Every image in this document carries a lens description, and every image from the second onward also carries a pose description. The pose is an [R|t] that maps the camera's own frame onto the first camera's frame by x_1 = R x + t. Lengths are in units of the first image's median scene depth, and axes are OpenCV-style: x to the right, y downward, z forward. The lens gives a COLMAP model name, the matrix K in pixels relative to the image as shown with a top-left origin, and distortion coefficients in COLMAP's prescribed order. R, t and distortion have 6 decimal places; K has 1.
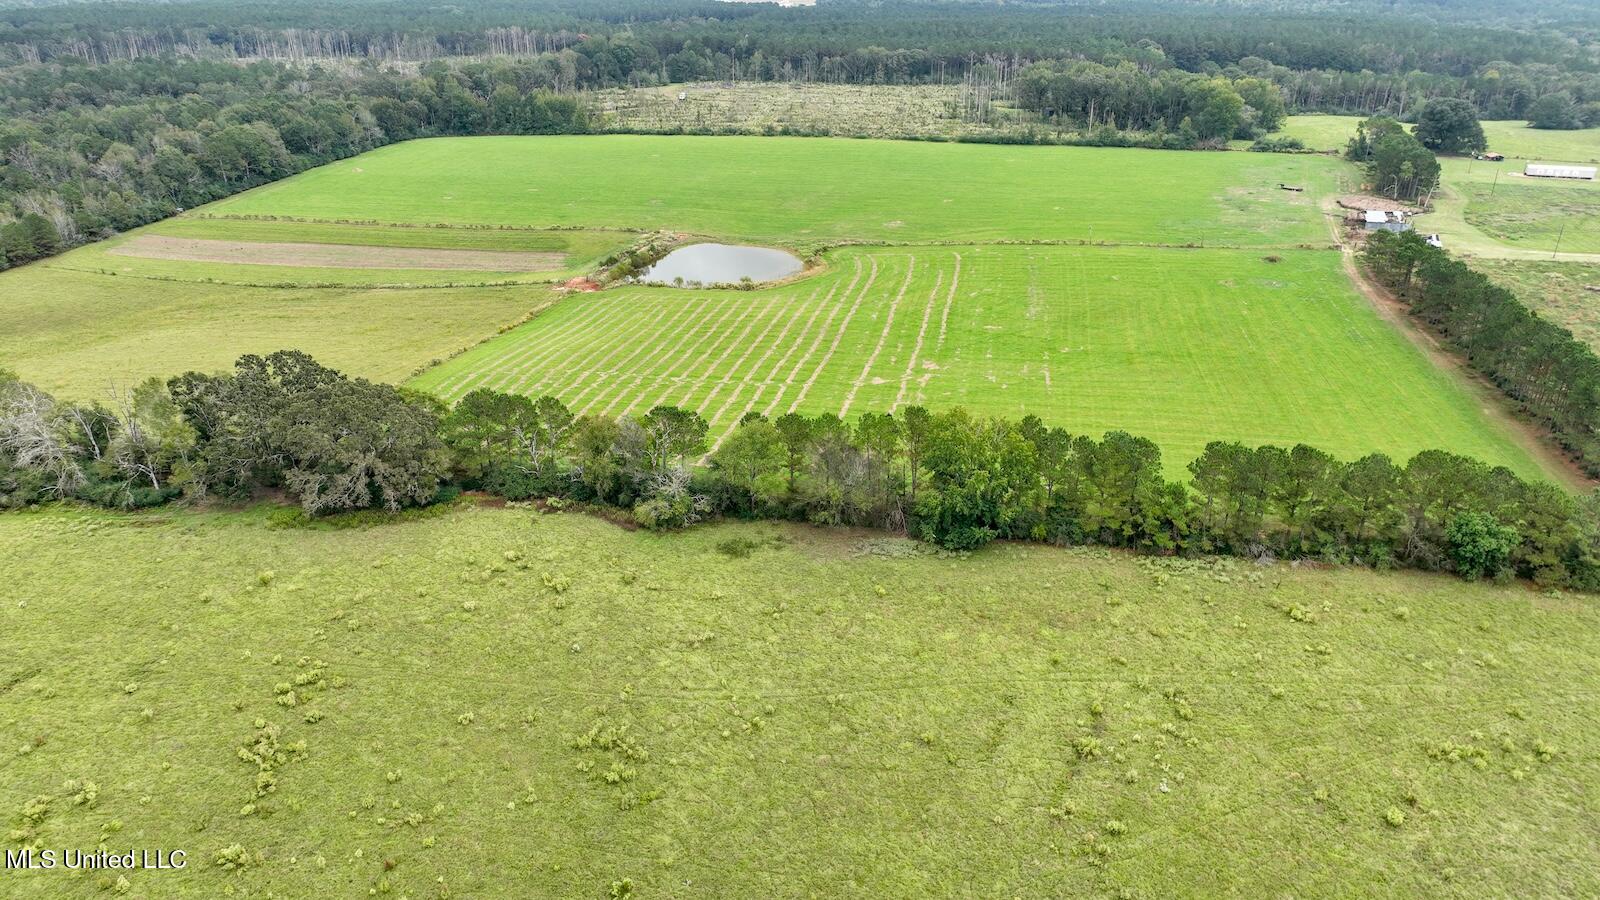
lens RADIAL K [[1122.1, 0, 796.0], [0, 1122.1, 434.4], [0, 0, 1]] dist [-0.004893, 0.022827]
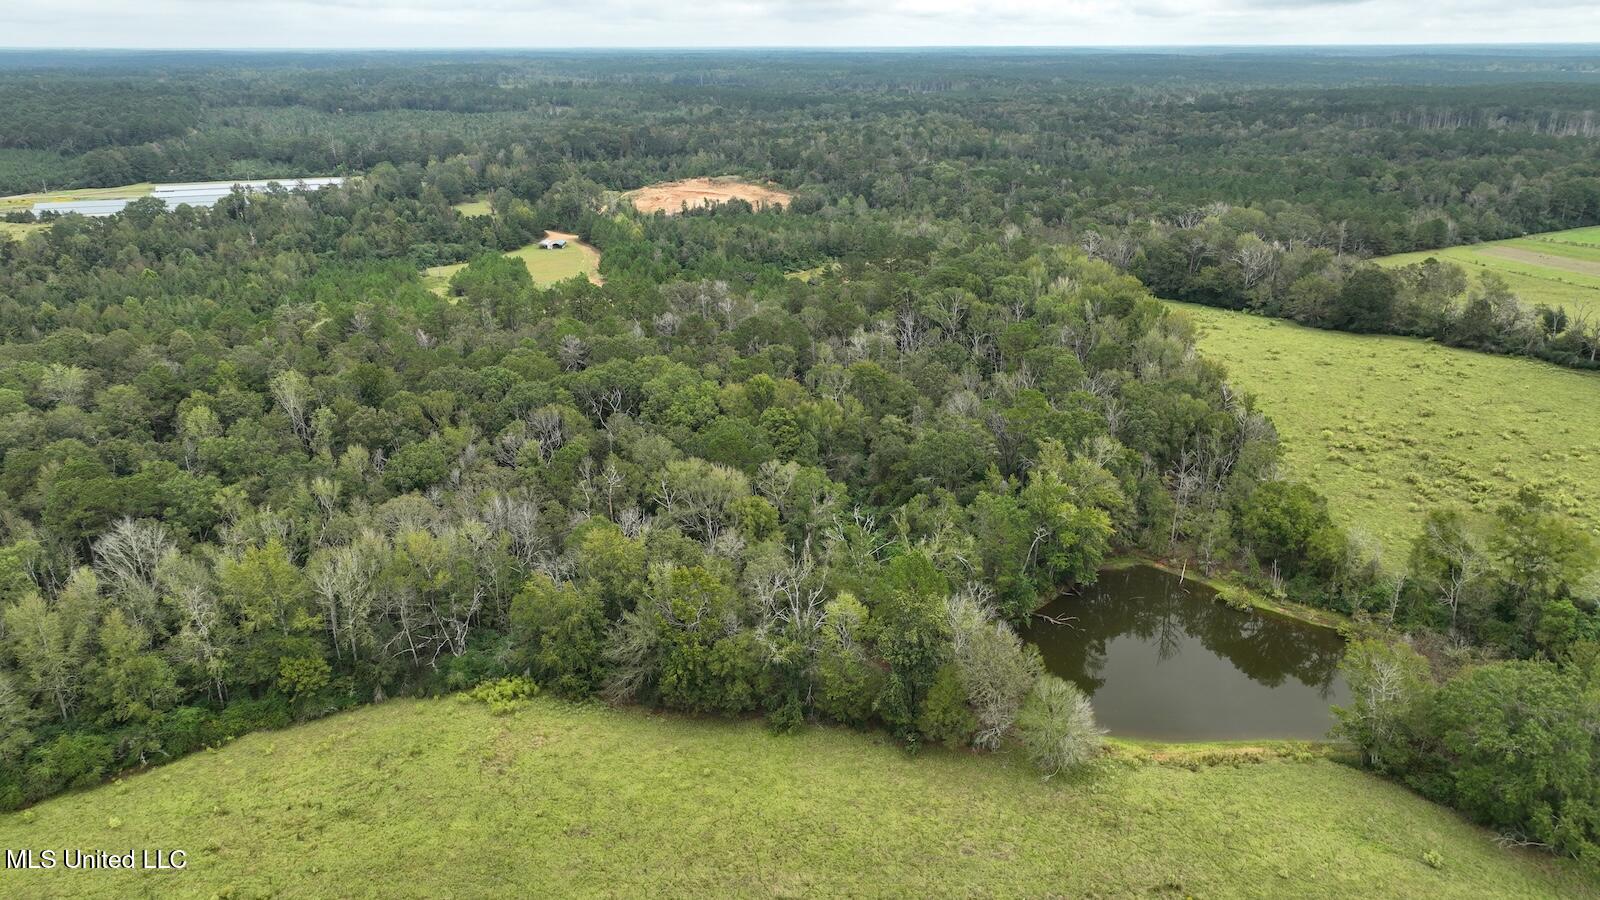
lens RADIAL K [[1122.1, 0, 796.4], [0, 1122.1, 442.4], [0, 0, 1]] dist [-0.004893, 0.022827]
pose [[0.590632, 0.269820, -0.760493, 0.014005], [-0.316887, 0.944286, 0.088921, 0.185534], [0.742116, 0.188470, 0.643228, -0.436125]]
